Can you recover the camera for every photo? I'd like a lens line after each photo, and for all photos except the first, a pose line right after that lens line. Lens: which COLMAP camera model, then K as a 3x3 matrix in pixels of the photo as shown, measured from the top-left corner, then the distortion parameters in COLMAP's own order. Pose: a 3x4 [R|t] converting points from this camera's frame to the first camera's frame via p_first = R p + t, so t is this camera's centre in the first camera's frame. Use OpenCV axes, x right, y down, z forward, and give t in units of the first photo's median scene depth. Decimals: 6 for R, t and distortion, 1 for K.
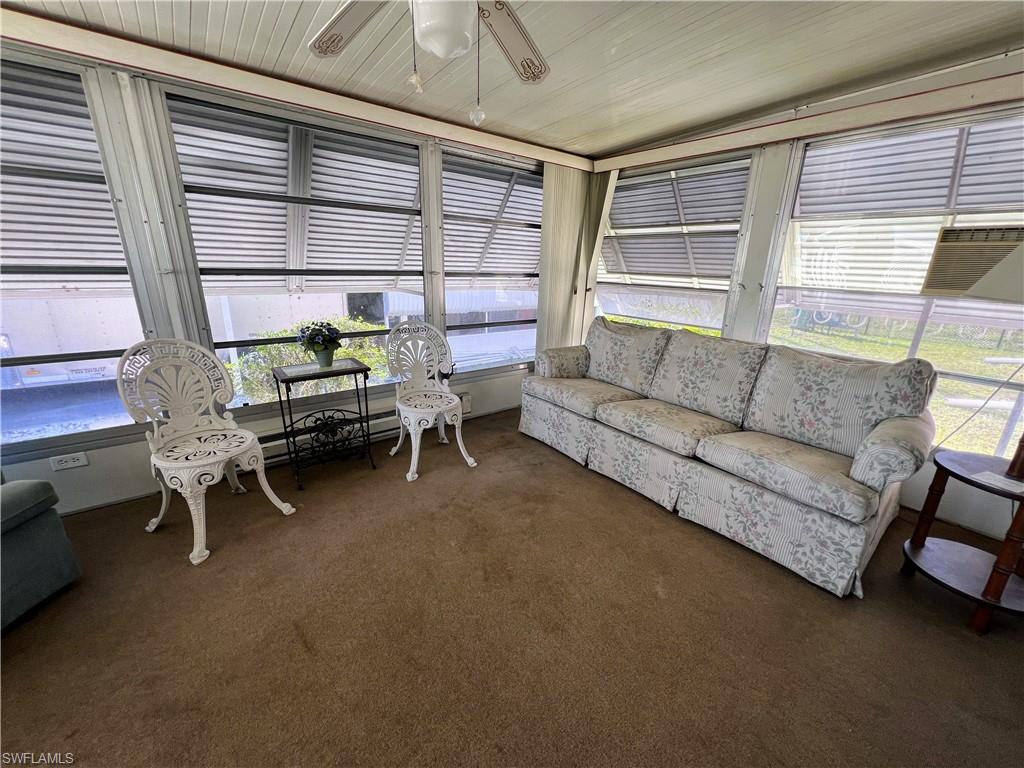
lens RADIAL K [[407.5, 0, 512.5], [0, 407.5, 384.4], [0, 0, 1]] dist [-0.000679, 0.000067]
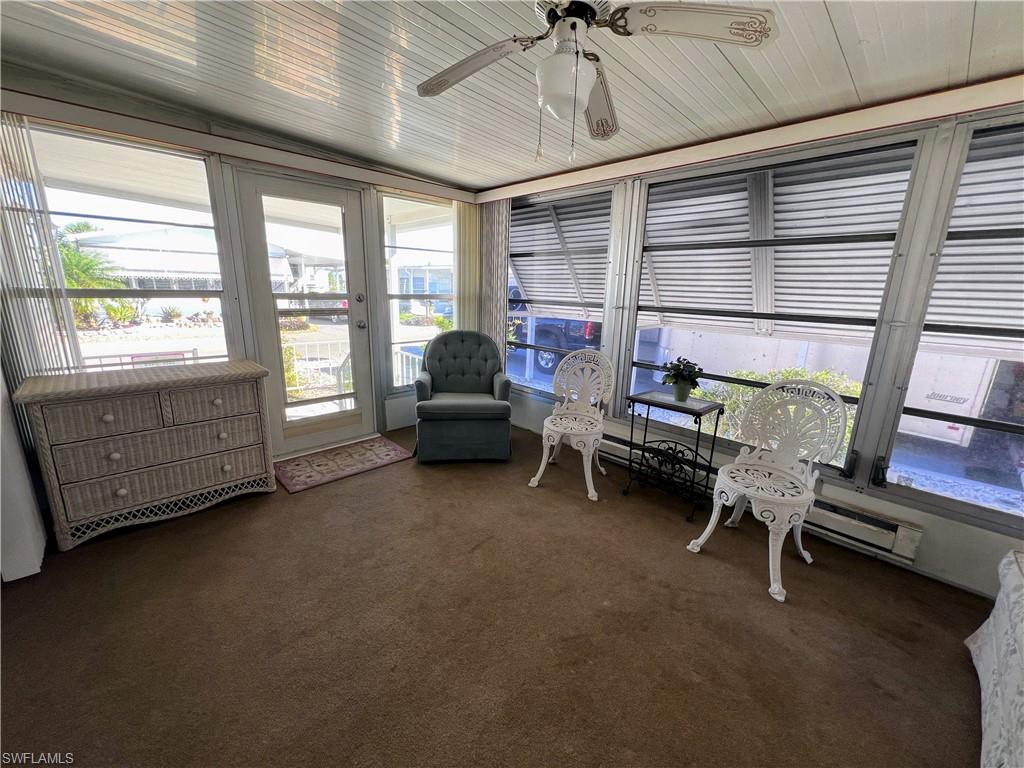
lens RADIAL K [[407.5, 0, 510.8], [0, 407.5, 384.2], [0, 0, 1]] dist [-0.000679, 0.000067]
pose [[0.109427, 0.202652, -0.973118, 0.473277], [-0.311460, 0.936686, 0.160041, -0.110441], [0.943938, 0.285574, 0.165617, 0.394556]]
